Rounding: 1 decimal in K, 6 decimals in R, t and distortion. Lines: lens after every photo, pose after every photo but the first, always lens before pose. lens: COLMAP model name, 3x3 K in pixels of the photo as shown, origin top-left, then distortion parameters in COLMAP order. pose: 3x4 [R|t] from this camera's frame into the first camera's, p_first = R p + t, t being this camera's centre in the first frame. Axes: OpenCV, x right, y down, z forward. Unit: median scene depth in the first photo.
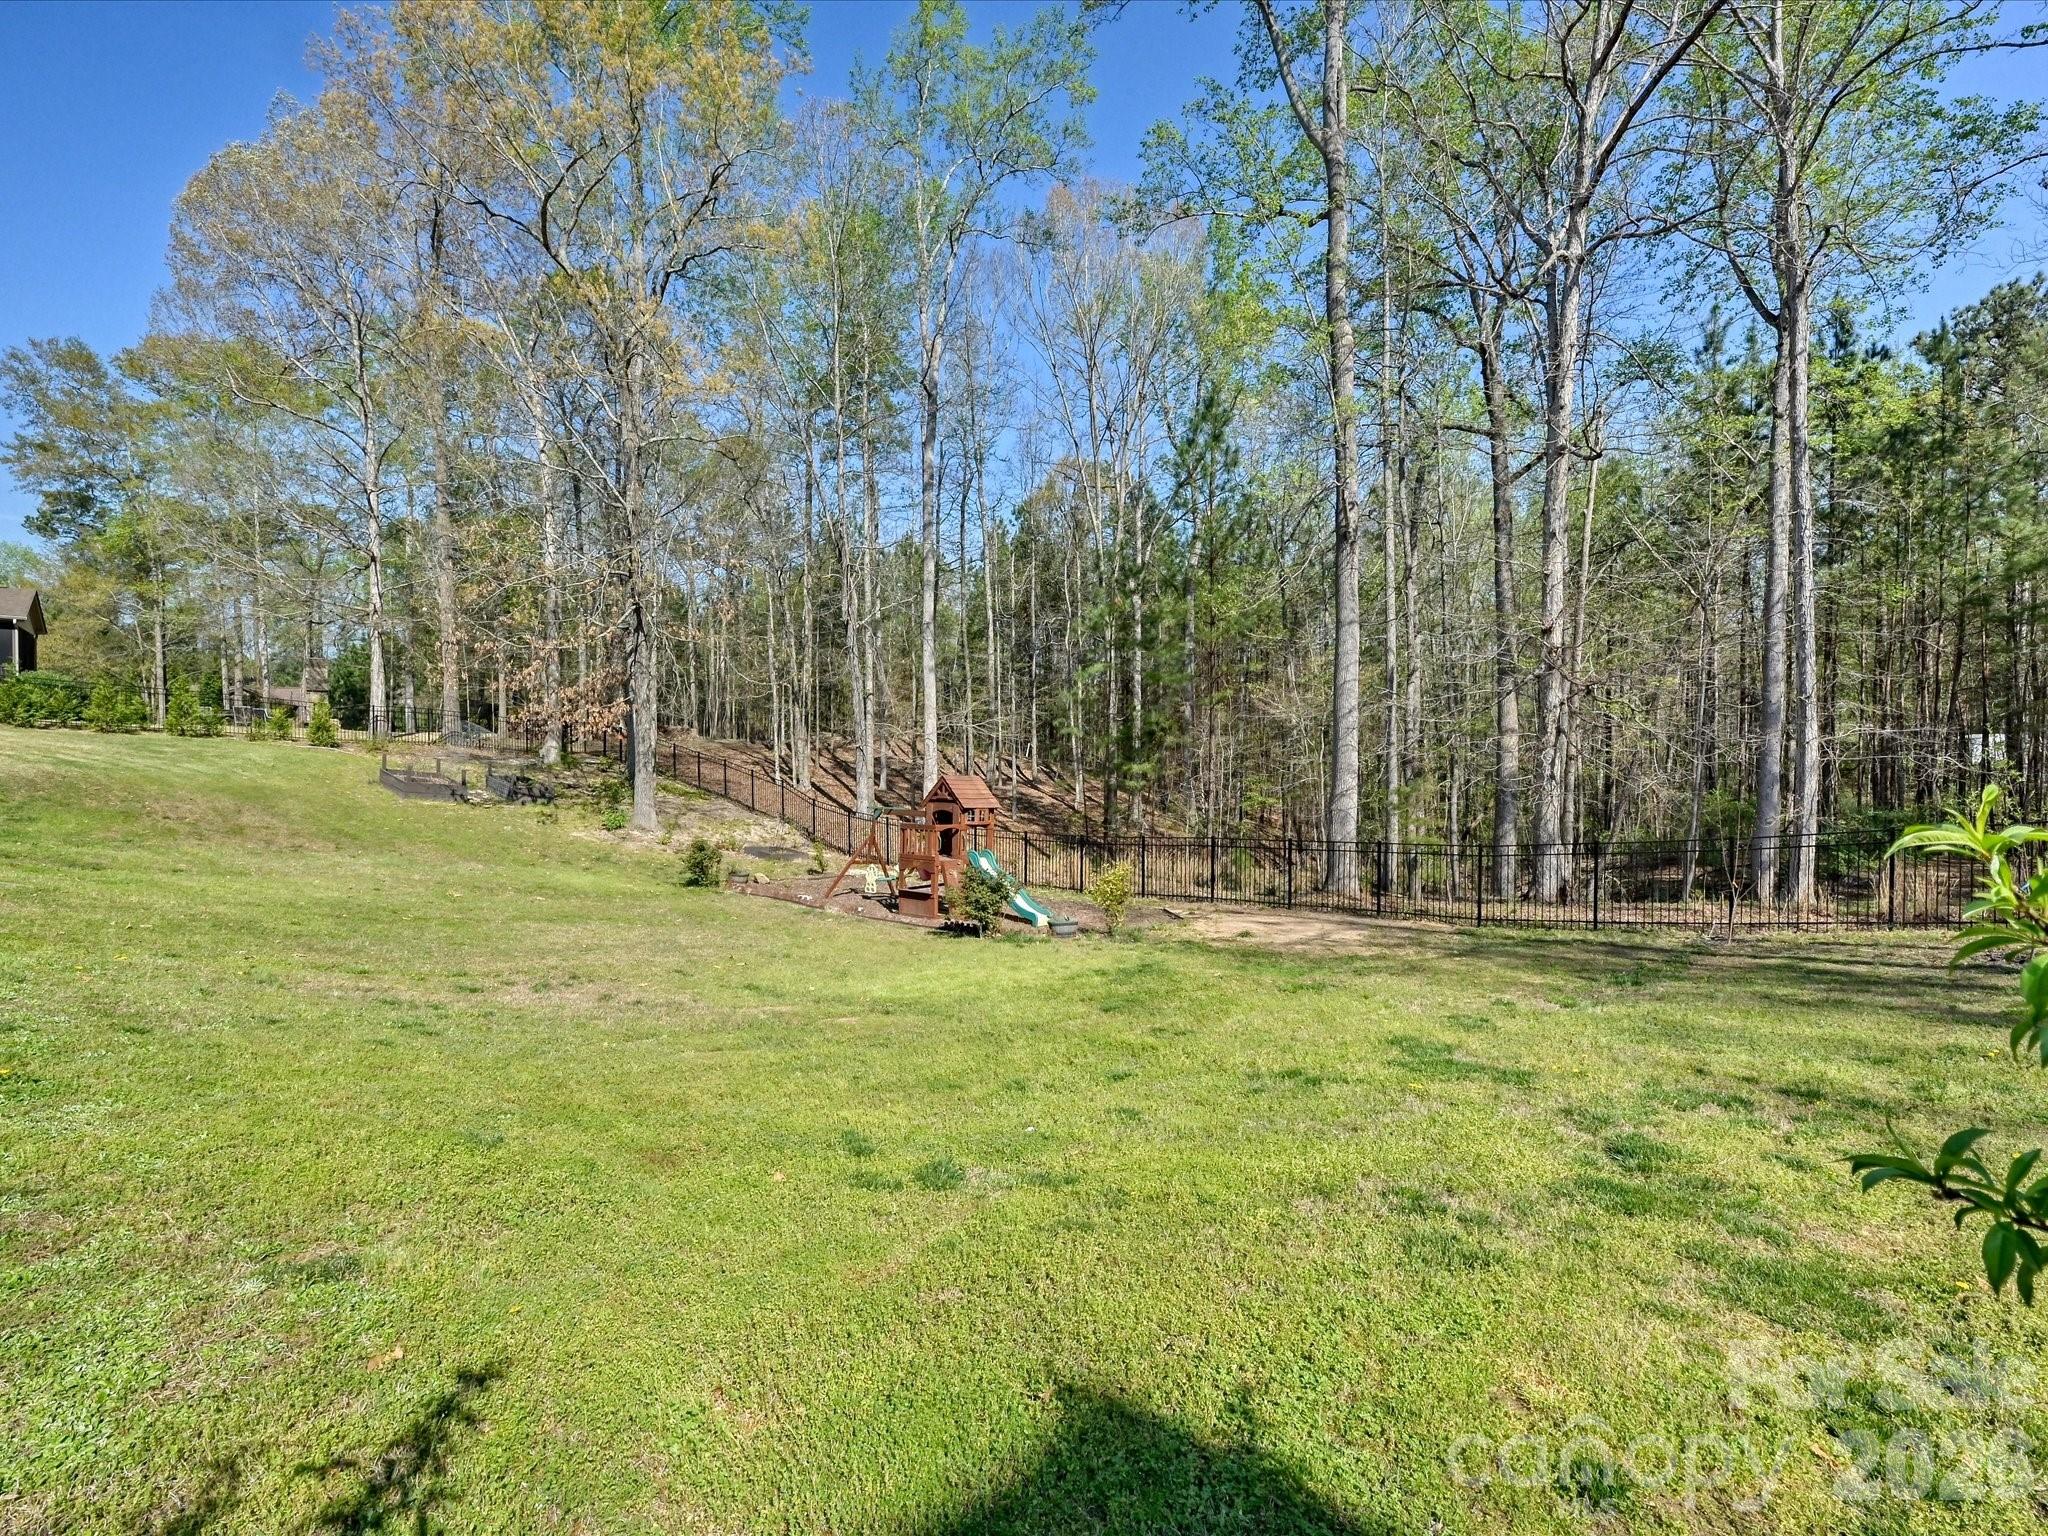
lens RADIAL K [[933.0, 0, 1023.2], [0, 933.0, 763.5], [0, 0, 1]] dist [-0.004162, 0.001407]
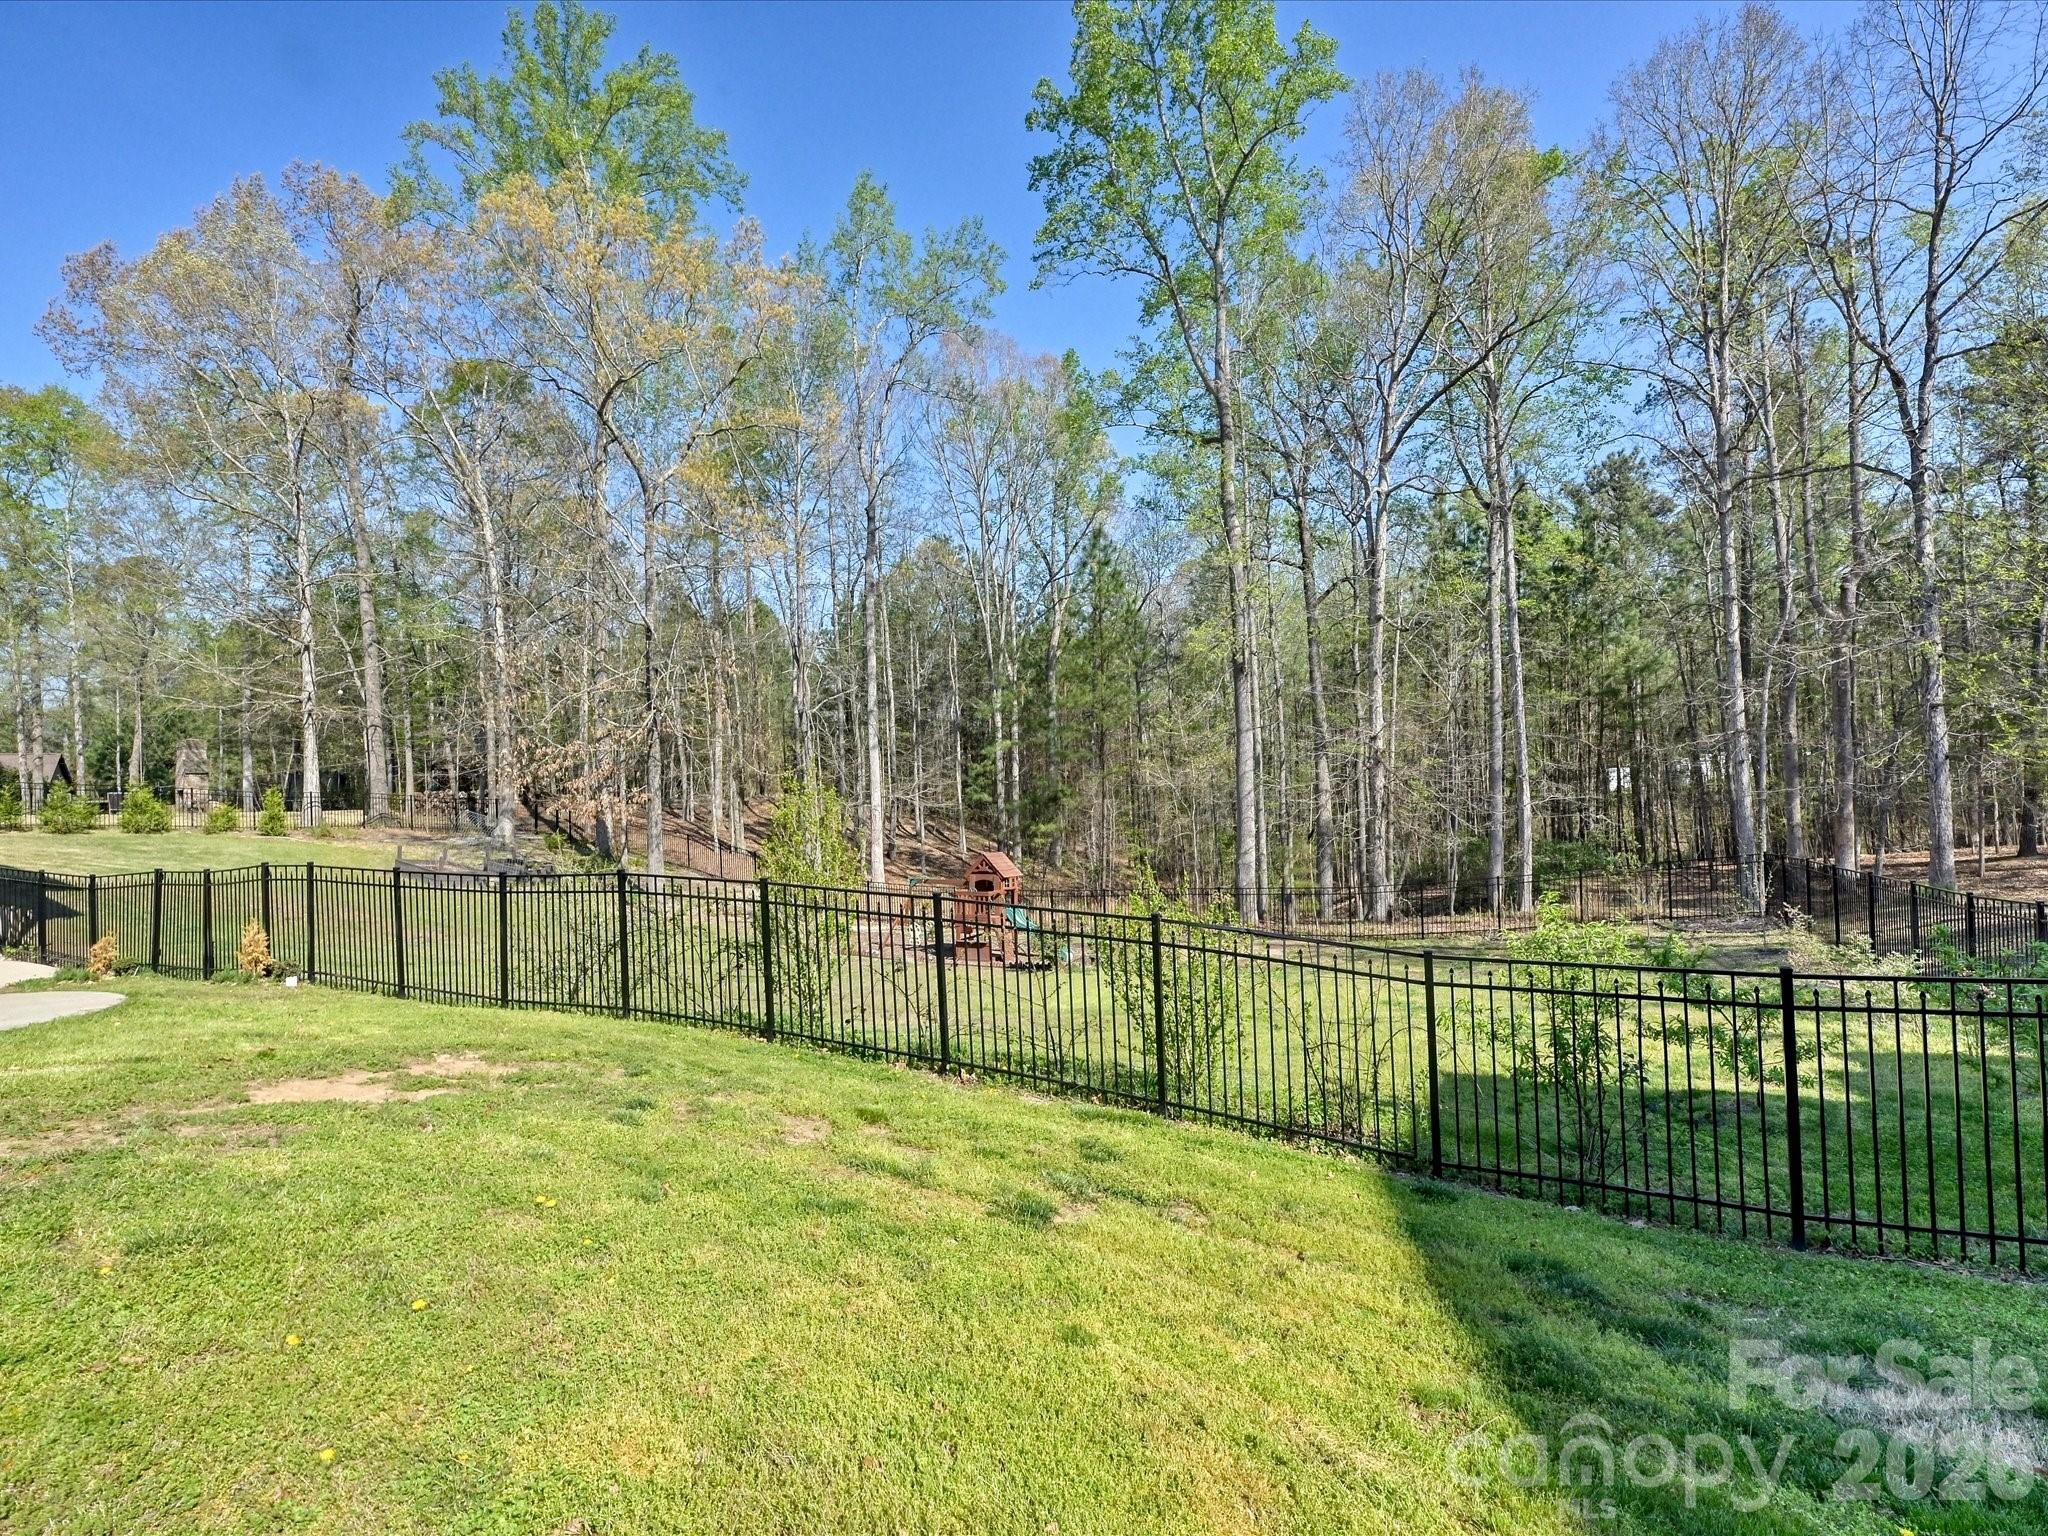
lens RADIAL K [[933.0, 0, 1026.1], [0, 933.0, 773.4], [0, 0, 1]] dist [-0.004162, 0.001407]
pose [[0.971759, -0.022105, 0.234937, -0.294063], [0.028347, 0.999328, -0.023227, -0.060587], [-0.234266, 0.029231, 0.971733, -0.279911]]
